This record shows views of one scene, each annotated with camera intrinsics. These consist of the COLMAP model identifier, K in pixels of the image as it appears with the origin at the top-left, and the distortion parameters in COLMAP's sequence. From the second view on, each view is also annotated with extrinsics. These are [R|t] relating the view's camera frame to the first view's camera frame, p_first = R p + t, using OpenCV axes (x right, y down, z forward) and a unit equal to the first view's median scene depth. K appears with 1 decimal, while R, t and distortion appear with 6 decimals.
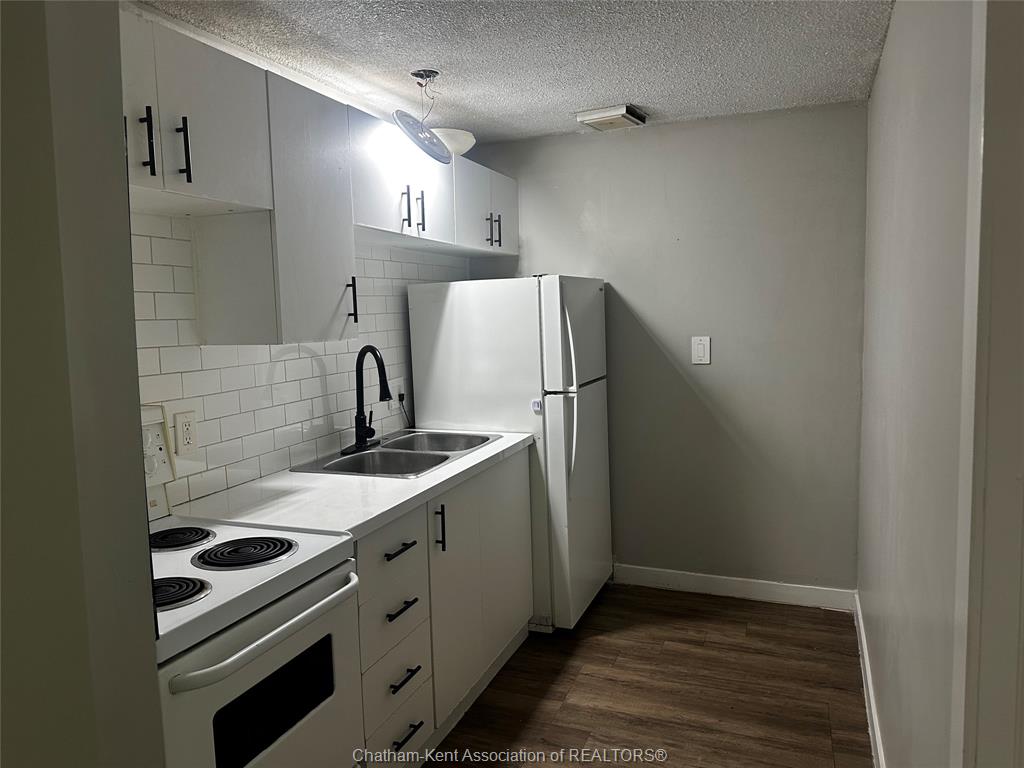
lens RADIAL K [[718.0, 0, 512.0], [0, 718.0, 384.0], [0, 0, 1]] dist [0.080217, -0.101639]
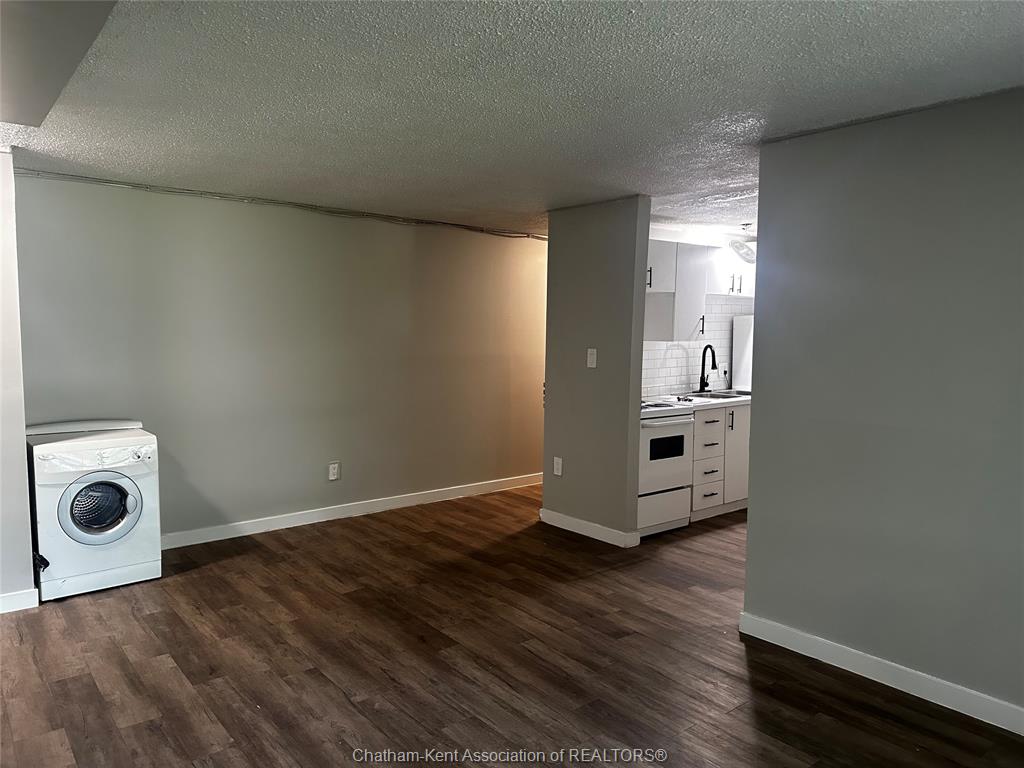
lens RADIAL K [[718.0, 0, 512.0], [0, 718.0, 384.0], [0, 0, 1]] dist [0.080217, -0.101639]
pose [[0.878715, 0.073439, -0.471663, 0.331653], [-0.083564, 0.996502, -0.000524, 0.120808], [0.469975, 0.039874, 0.881779, -1.264116]]
